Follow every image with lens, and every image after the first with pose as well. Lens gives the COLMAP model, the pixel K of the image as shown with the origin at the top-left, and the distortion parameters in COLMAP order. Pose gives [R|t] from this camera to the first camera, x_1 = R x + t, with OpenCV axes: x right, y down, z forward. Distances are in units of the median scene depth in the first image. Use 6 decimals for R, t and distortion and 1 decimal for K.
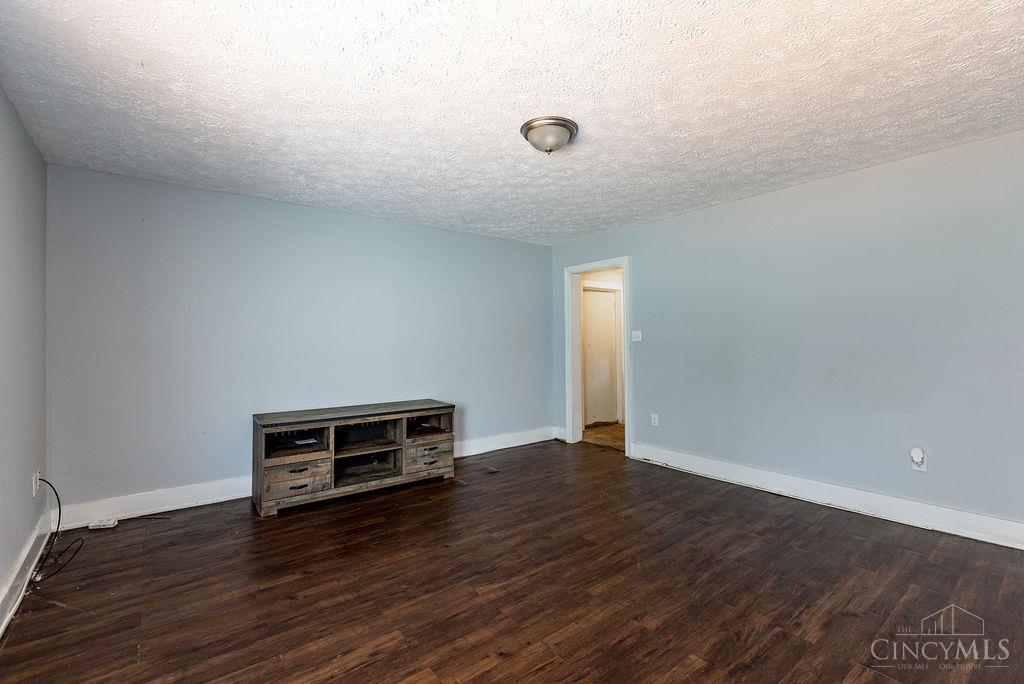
lens RADIAL K [[455.9, 0, 517.5], [0, 455.9, 329.8], [0, 0, 1]] dist [0.000101, -0.000147]
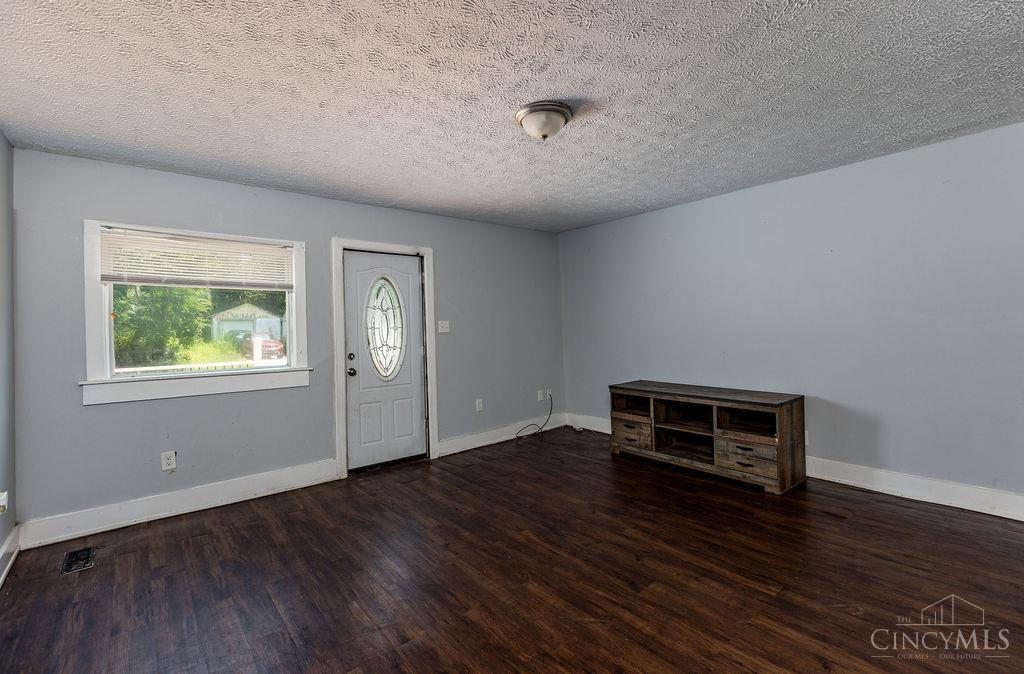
lens RADIAL K [[457.4, 0, 517.2], [0, 457.4, 329.6], [0, 0, 1]] dist [-0.001999, -0.000552]
pose [[0.024837, 0.012023, -0.999619, 0.795355], [0.046100, 0.998850, 0.013159, 0.007312], [0.998628, -0.046409, 0.024254, 0.678405]]
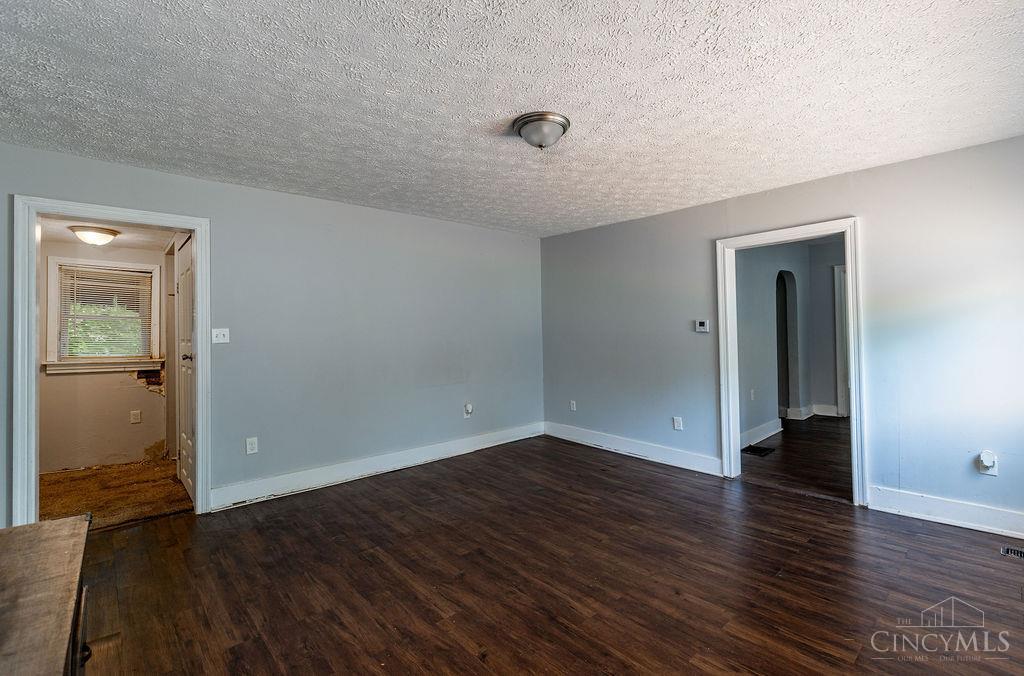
lens RADIAL K [[457.4, 0, 517.2], [0, 457.4, 330.6], [0, 0, 1]] dist [-0.001999, -0.000552]
pose [[-0.065217, 0.014679, 0.997763, -0.681969], [-0.006297, 0.999866, -0.015121, 0.019925], [-0.997851, -0.007269, -0.065116, 0.839166]]
